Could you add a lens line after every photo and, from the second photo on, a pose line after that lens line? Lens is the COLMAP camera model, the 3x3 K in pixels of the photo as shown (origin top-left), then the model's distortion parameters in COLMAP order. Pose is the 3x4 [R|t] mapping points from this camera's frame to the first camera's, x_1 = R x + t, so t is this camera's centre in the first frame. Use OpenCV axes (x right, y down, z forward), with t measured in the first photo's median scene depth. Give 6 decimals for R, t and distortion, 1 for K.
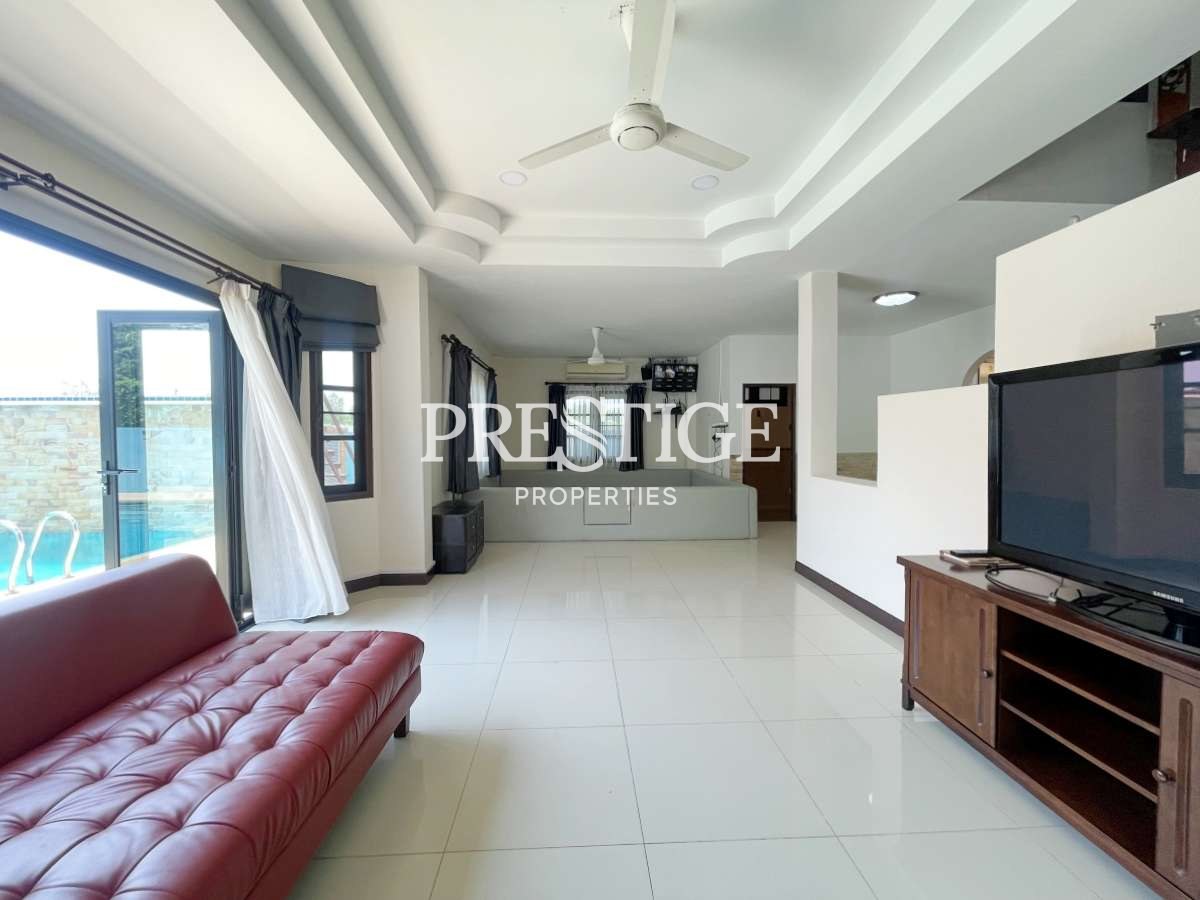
lens RADIAL K [[488.0, 0, 596.6], [0, 488.0, 447.5], [0, 0, 1]] dist [0.000922, -0.000294]
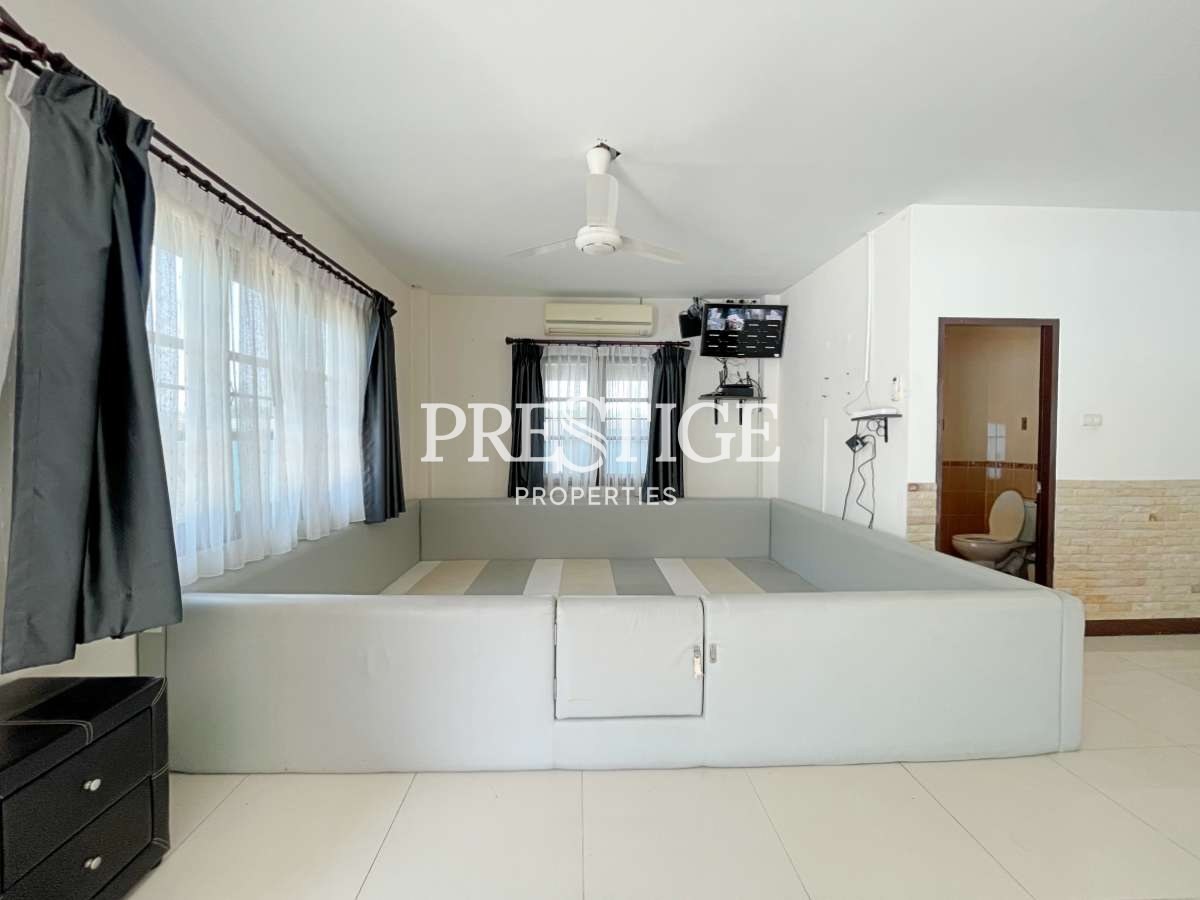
lens RADIAL K [[488.0, 0, 596.6], [0, 488.0, 447.5], [0, 0, 1]] dist [0.000922, -0.000294]
pose [[0.999949, 0.004226, -0.009154, 0.002239], [-0.004233, 0.999991, -0.000752, -0.012097], [0.009151, 0.000791, 0.999958, 0.451132]]
